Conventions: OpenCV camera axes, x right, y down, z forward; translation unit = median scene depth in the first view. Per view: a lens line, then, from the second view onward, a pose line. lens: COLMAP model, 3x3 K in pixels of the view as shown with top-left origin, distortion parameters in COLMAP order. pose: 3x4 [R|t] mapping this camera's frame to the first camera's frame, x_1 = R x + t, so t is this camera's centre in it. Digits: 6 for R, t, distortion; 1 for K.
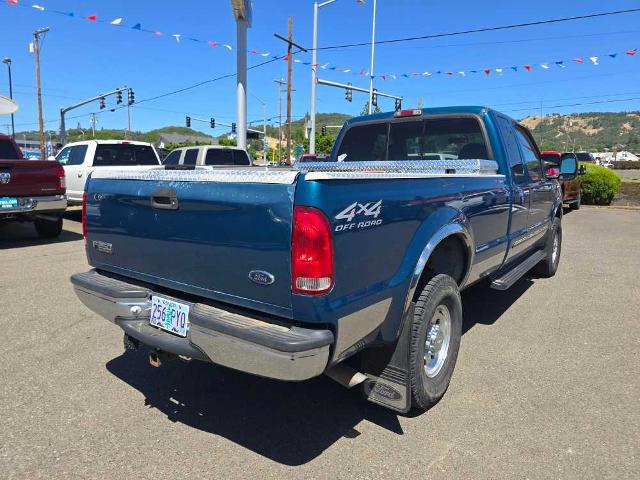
lens RADIAL K [[446.4, 0, 334.6], [0, 446.4, 241.3], [0, 0, 1]] dist [0.003803, 0.000956]
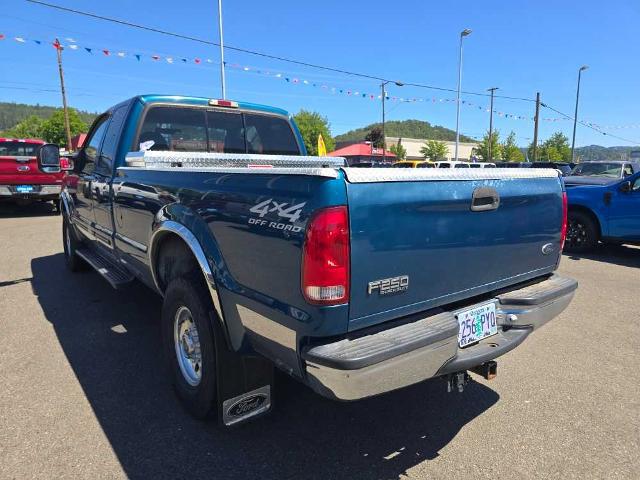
lens RADIAL K [[447.7, 0, 339.5], [0, 447.7, 236.8], [0, 0, 1]] dist [0.002792, -0.000443]
pose [[0.224567, -0.142266, 0.964018, -1.287782], [0.130198, 0.984796, 0.115003, -0.156893], [-0.965722, 0.099687, 0.239676, 1.016211]]
